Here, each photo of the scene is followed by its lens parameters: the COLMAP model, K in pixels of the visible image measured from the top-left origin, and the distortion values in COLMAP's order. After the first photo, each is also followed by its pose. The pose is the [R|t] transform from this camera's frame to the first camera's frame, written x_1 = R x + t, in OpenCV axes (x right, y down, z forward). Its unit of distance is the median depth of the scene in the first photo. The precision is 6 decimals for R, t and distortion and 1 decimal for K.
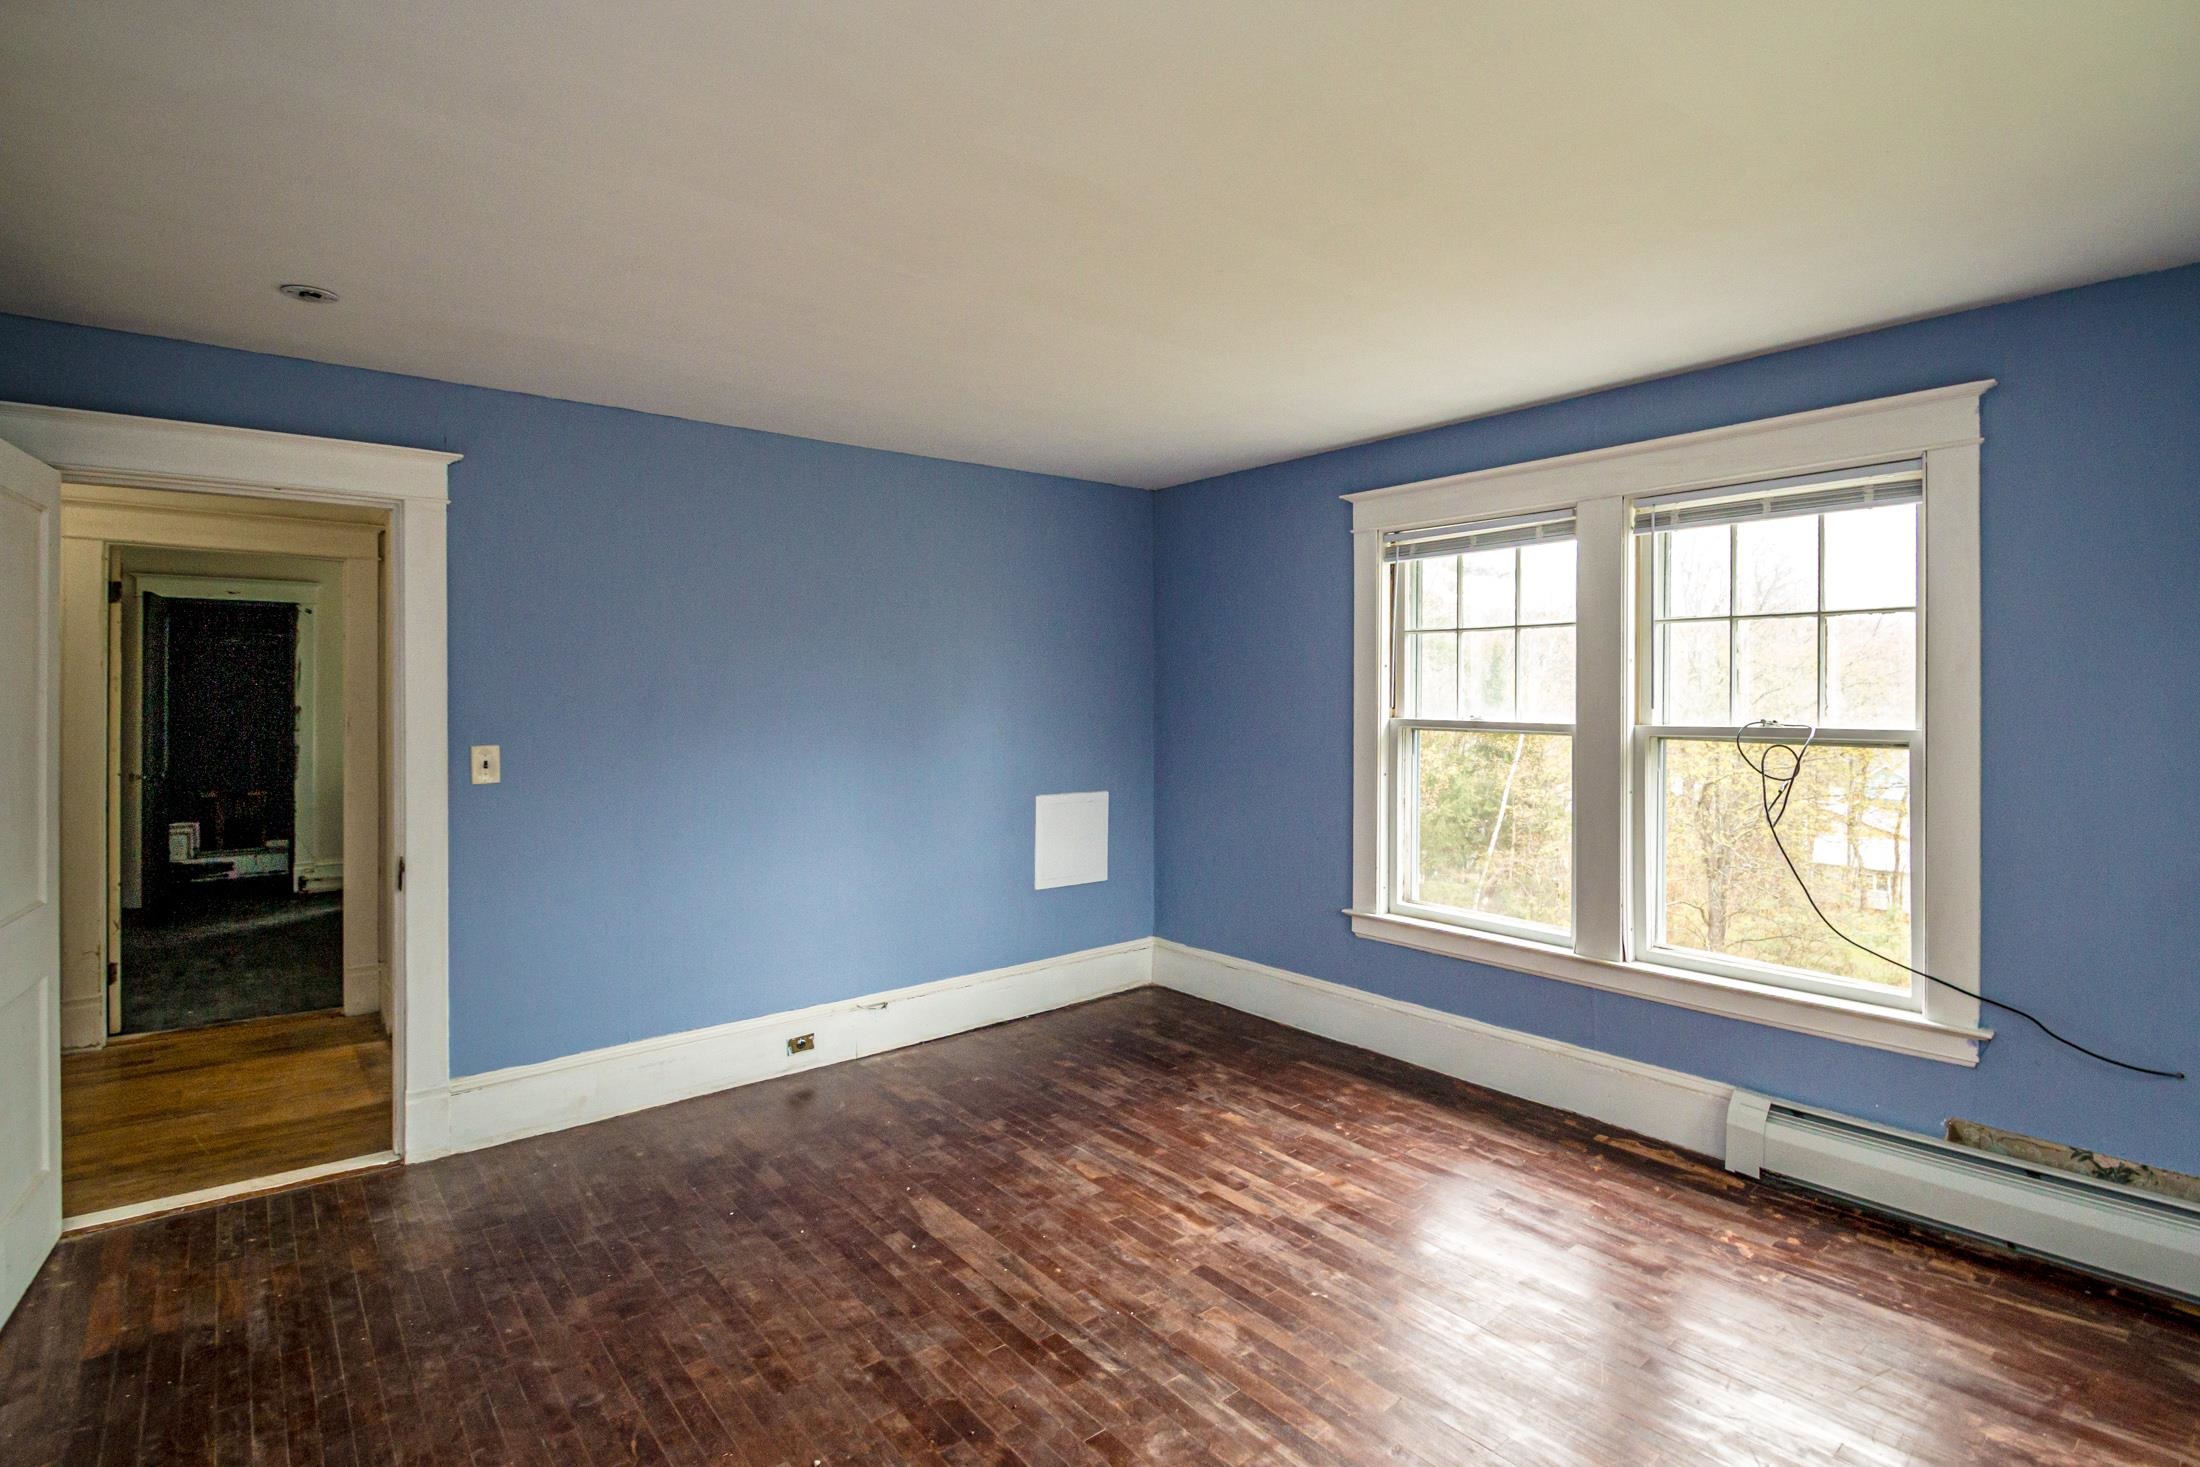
lens RADIAL K [[1055.8, 0, 1111.6], [0, 1055.8, 694.8], [0, 0, 1]] dist [0.000001, -0.012912]
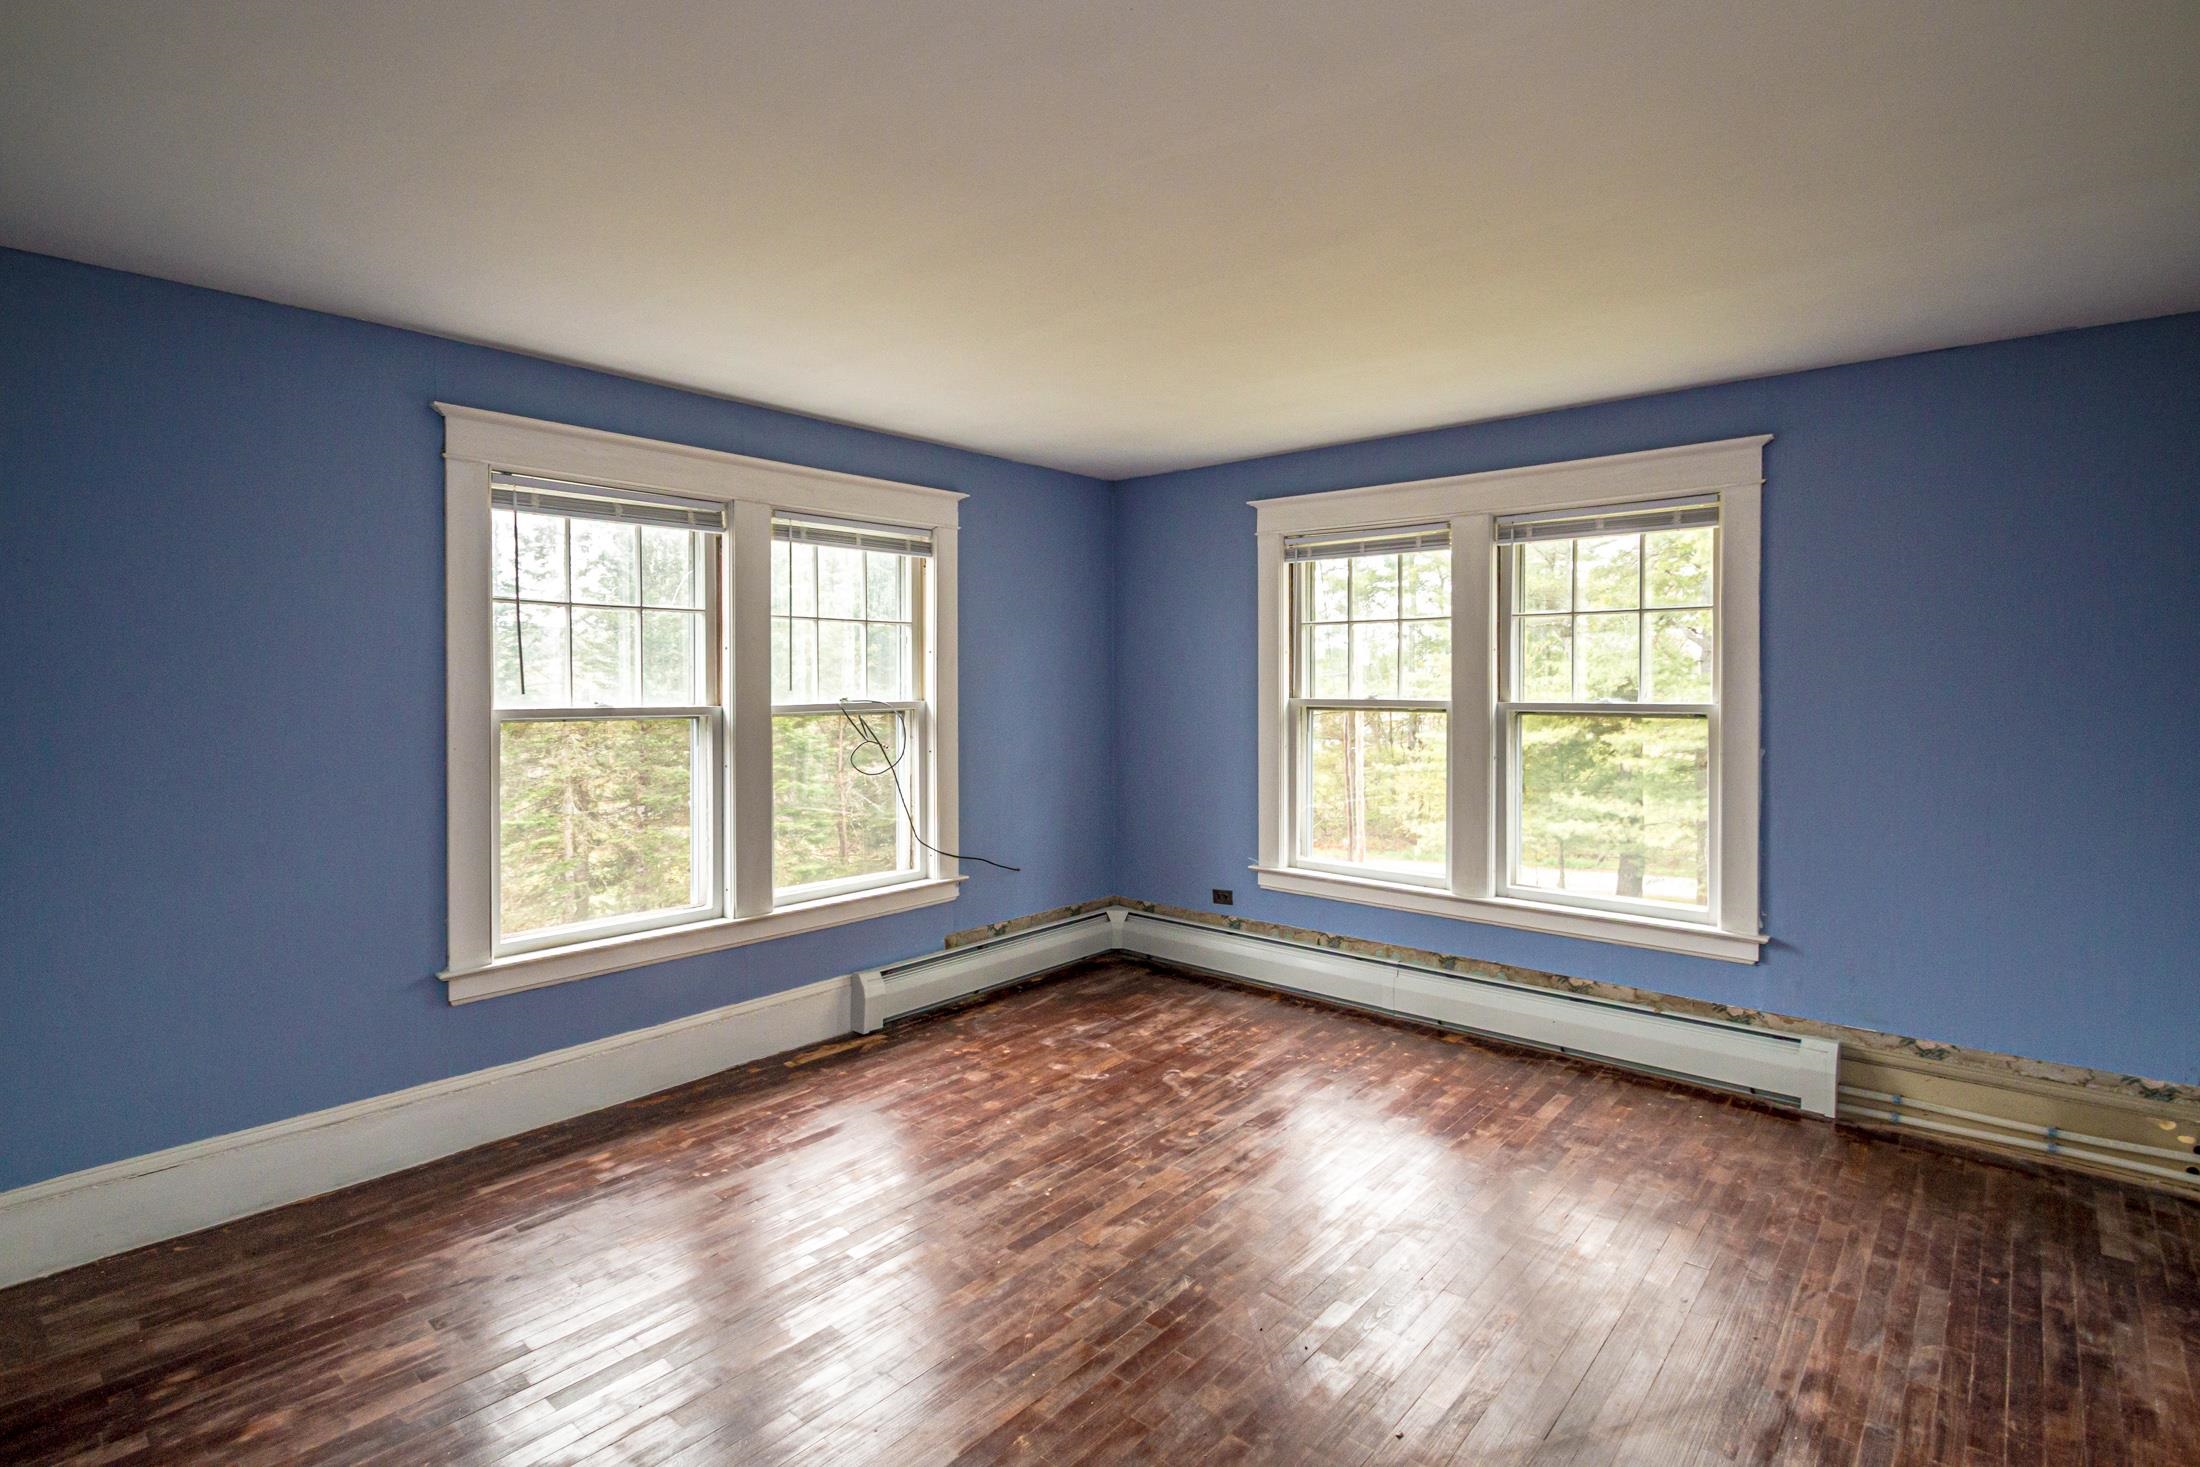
lens RADIAL K [[1055.8, 0, 1111.6], [0, 1055.8, 694.8], [0, 0, 1]] dist [0.000001, -0.012912]
pose [[-0.180981, -0.018697, 0.983309, -0.780459], [-0.005809, 0.999822, 0.017942, -0.006748], [-0.983469, -0.002465, -0.181058, 0.925685]]
